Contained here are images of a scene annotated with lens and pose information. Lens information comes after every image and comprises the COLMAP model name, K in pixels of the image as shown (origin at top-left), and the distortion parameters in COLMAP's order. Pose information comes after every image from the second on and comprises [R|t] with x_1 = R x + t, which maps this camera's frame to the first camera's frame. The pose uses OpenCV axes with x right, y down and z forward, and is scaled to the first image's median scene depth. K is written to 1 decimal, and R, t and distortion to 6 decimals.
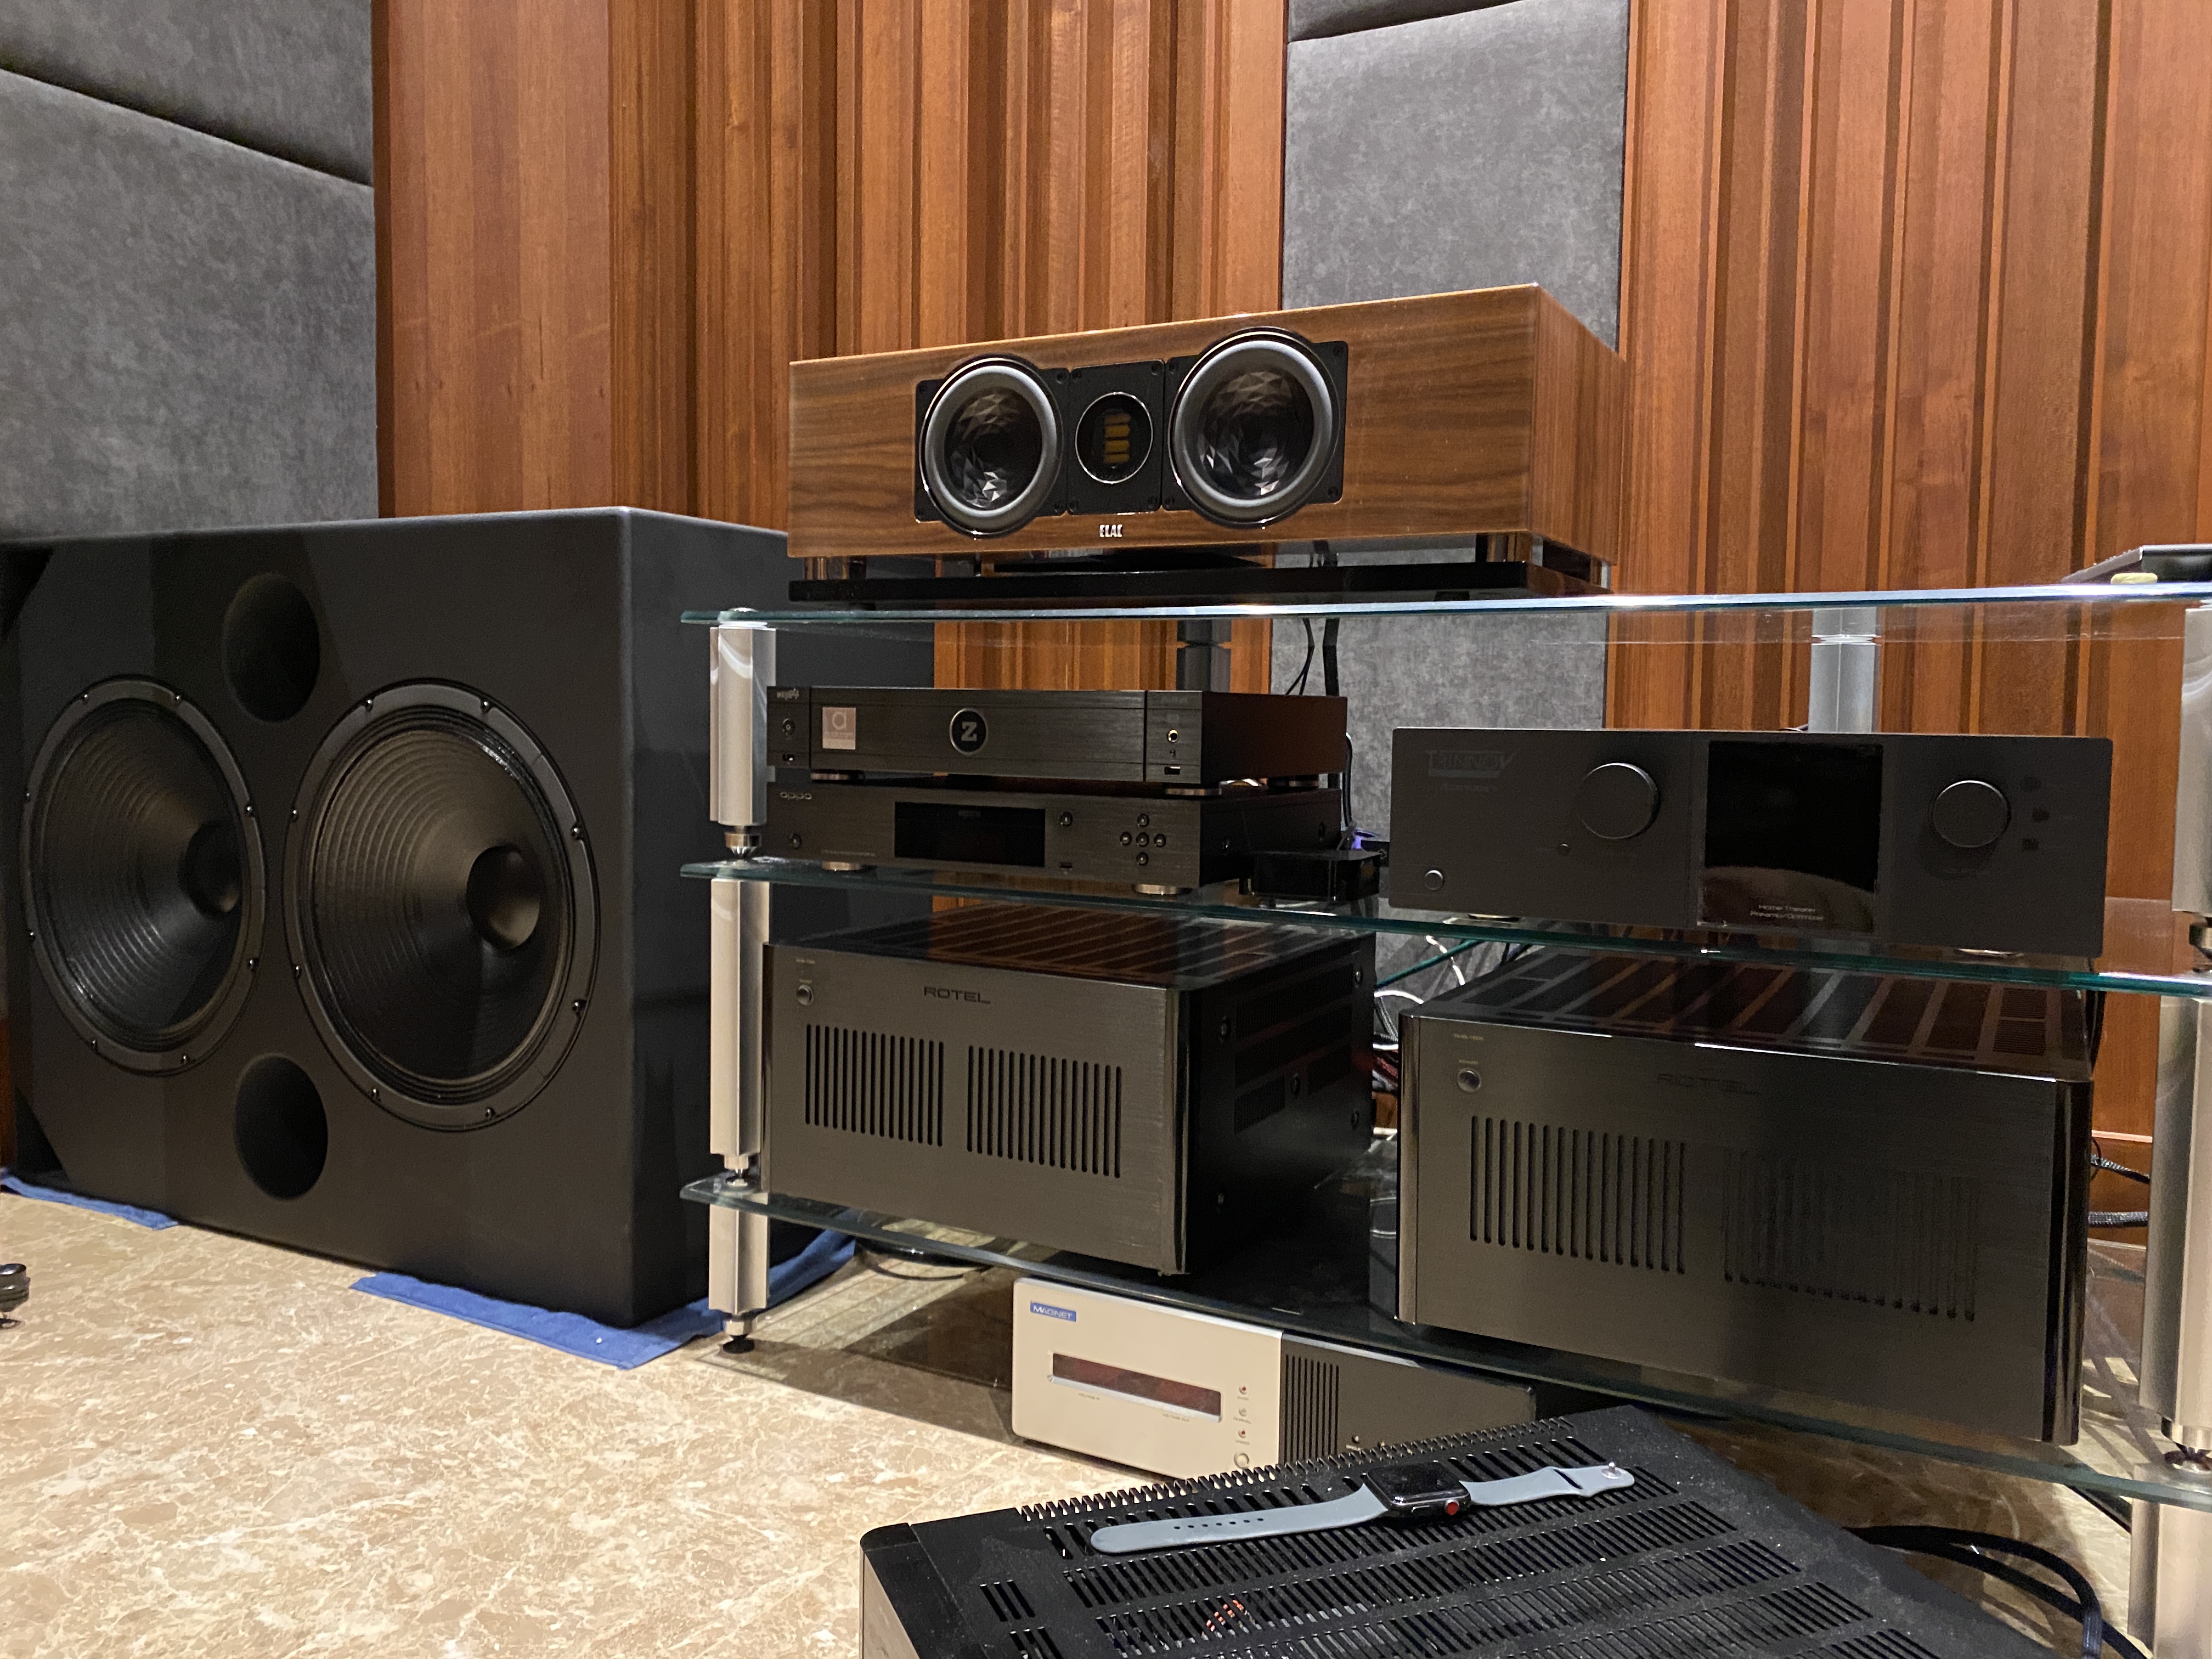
lens RADIAL K [[1668.0, 0, 1106.3], [0, 1668.0, 797.2], [0, 0, 1]] dist [0.040603, -0.043767]
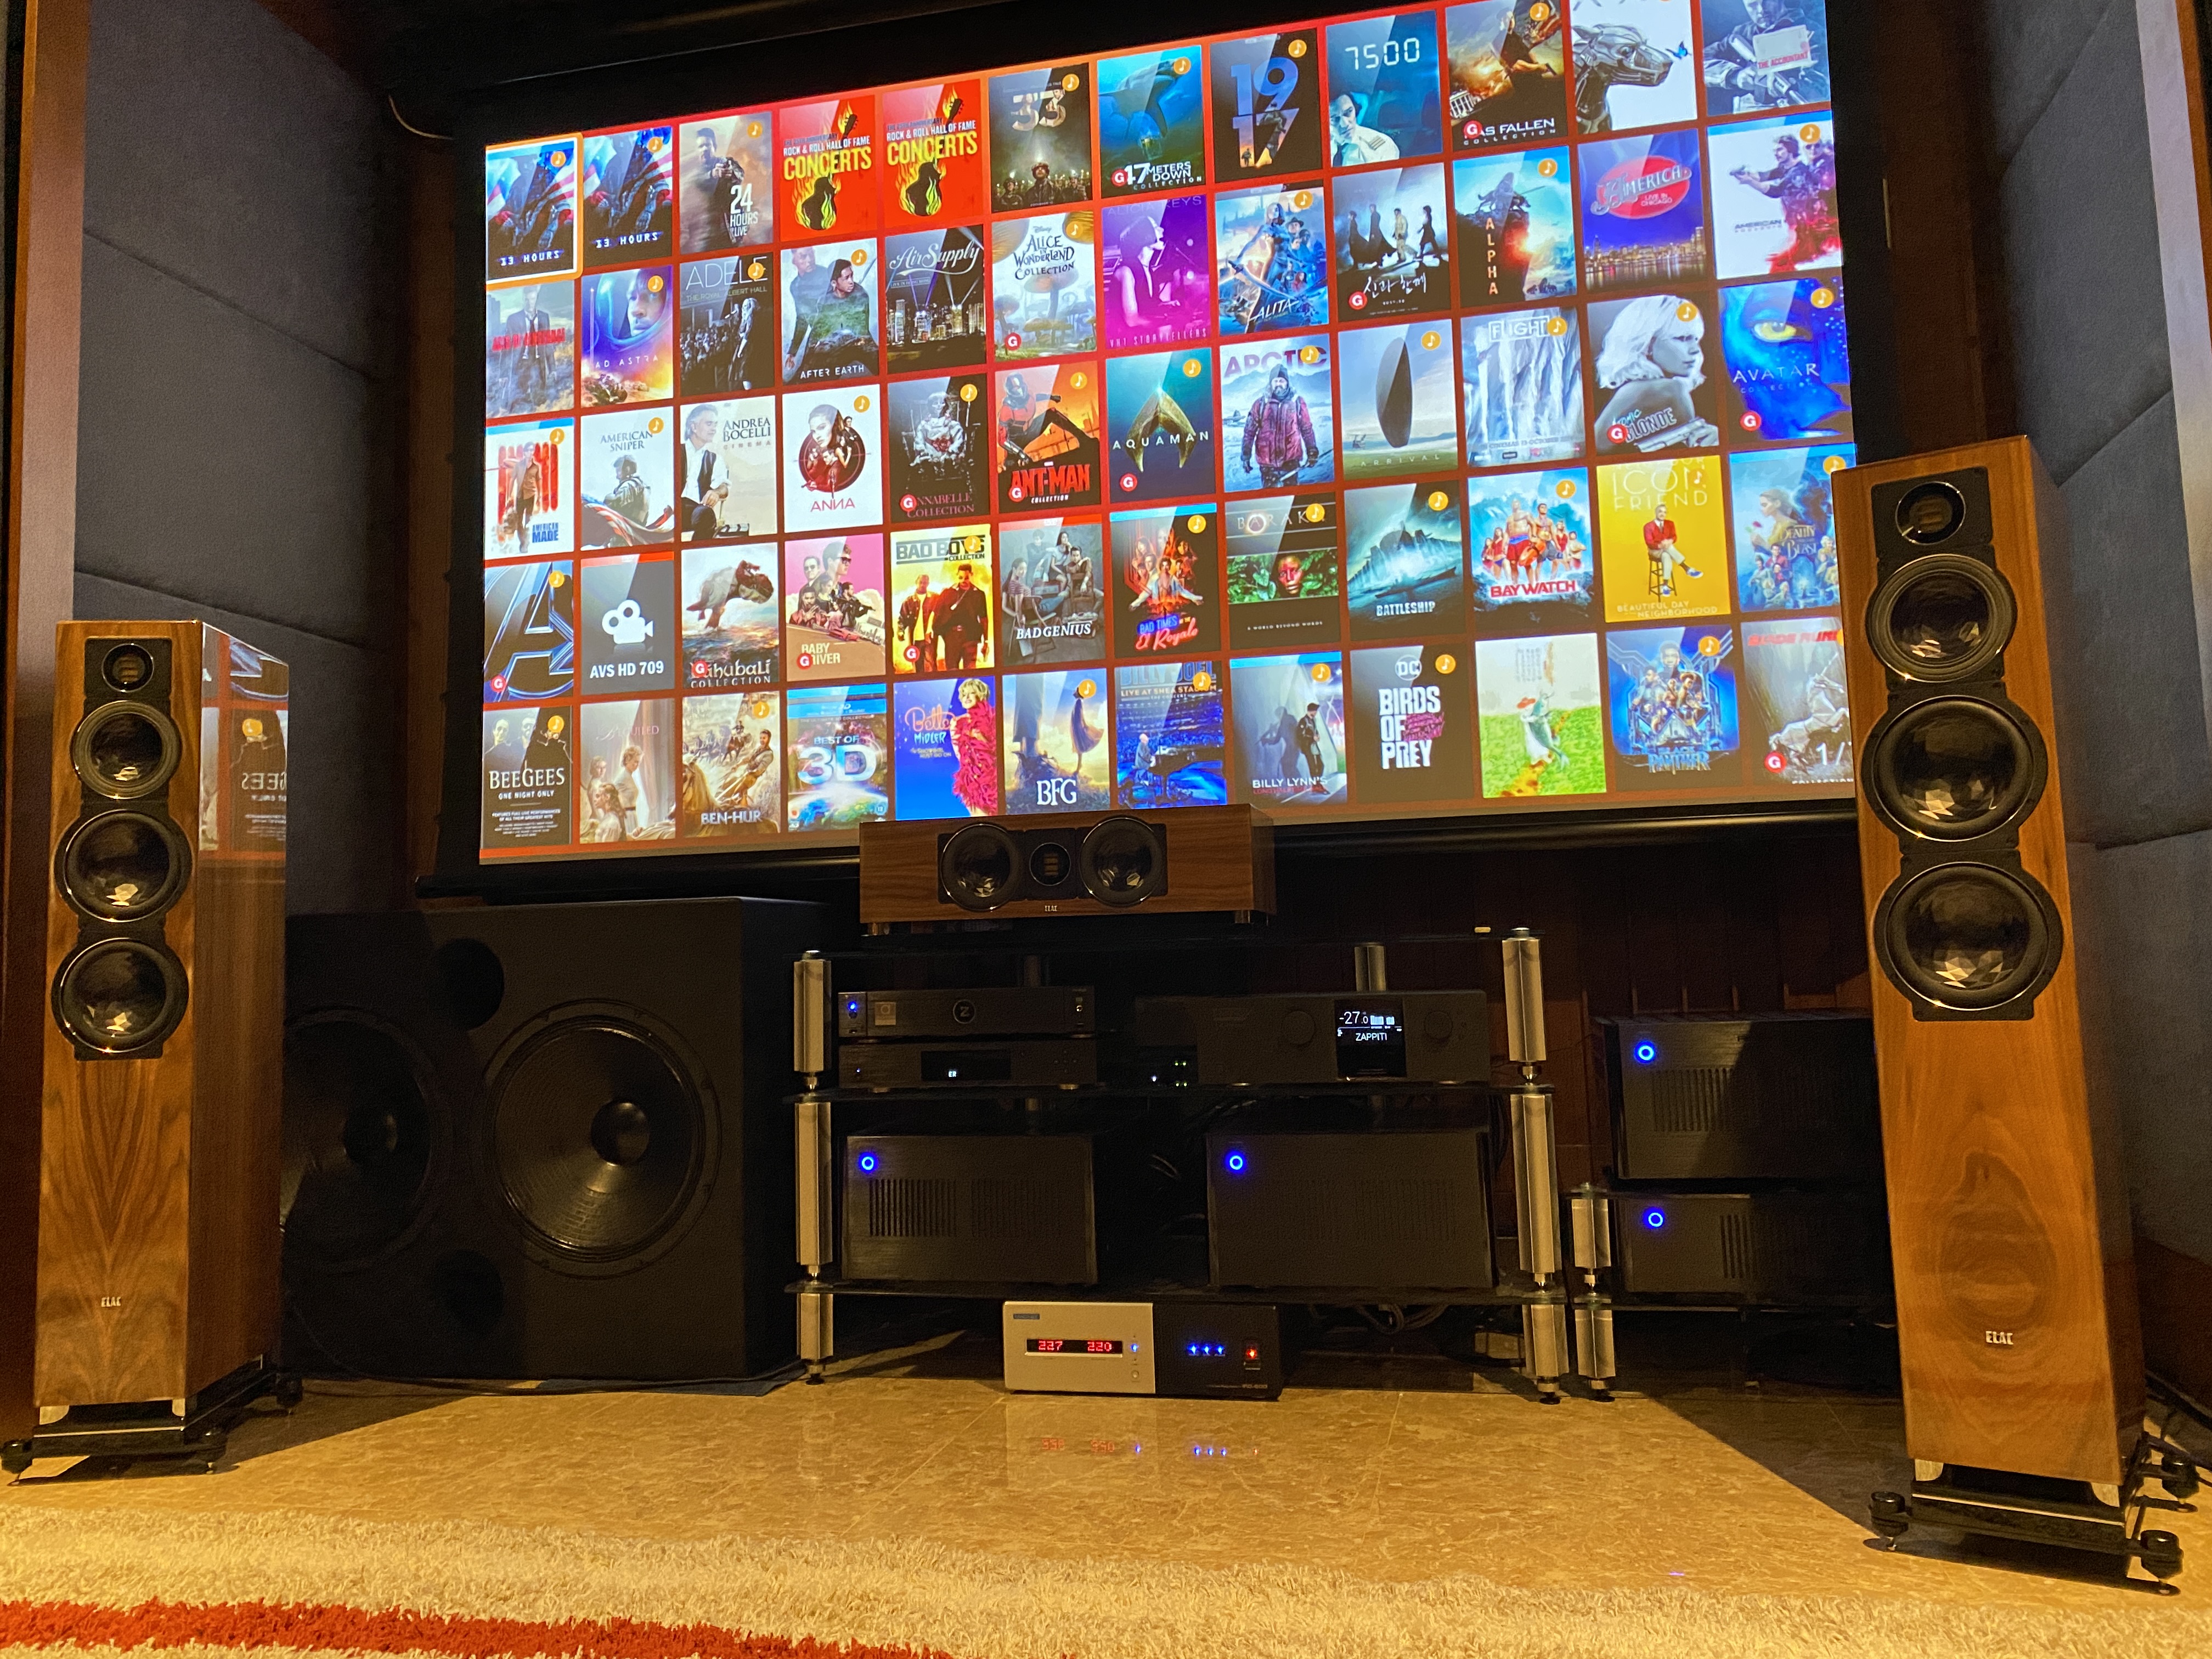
lens RADIAL K [[1668.0, 0, 1085.9], [0, 1668.0, 810.6], [0, 0, 1]] dist [0.040603, -0.043767]
pose [[0.959695, -0.016094, 0.280582, -0.453713], [0.058957, 0.987673, -0.145002, 0.016558], [-0.274789, 0.155700, 0.948814, -0.847999]]
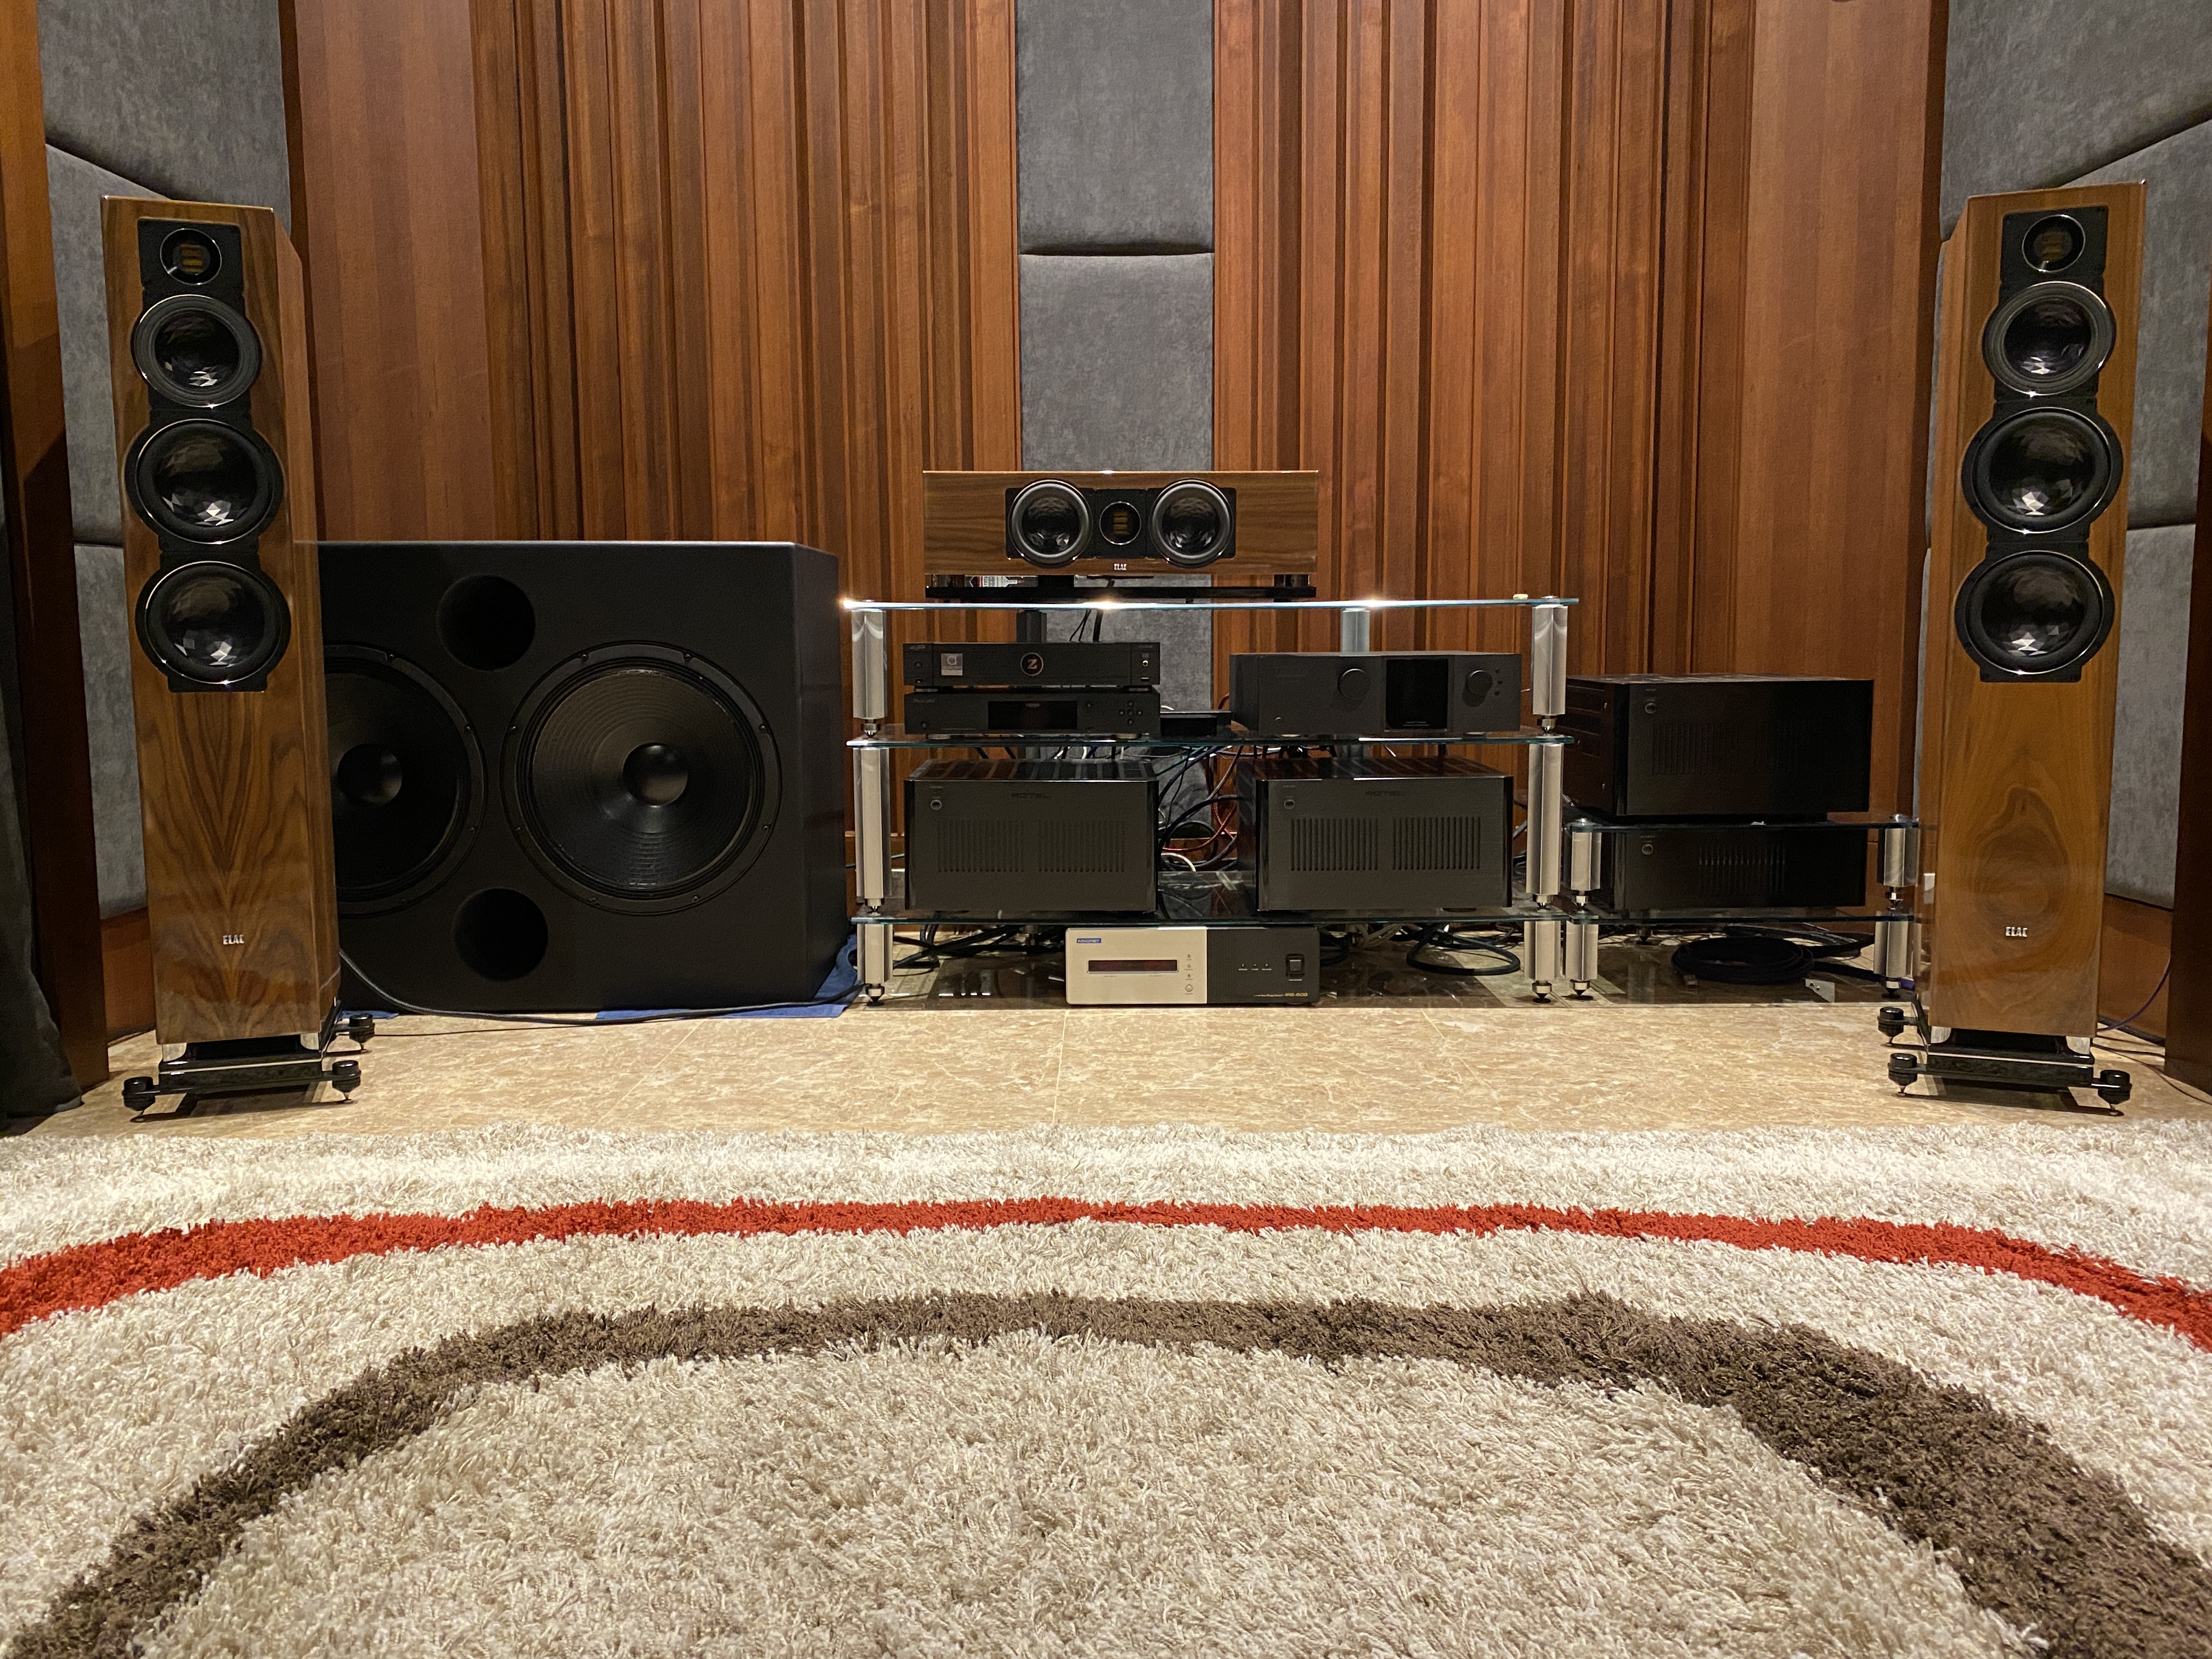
lens RADIAL K [[1668.0, 0, 1108.1], [0, 1668.0, 806.6], [0, 0, 1]] dist [0.040603, -0.043767]
pose [[0.870128, -0.072760, 0.487425, -0.927915], [0.045233, 0.996658, 0.068027, 0.000135], [-0.490745, -0.037145, 0.870511, -0.746158]]
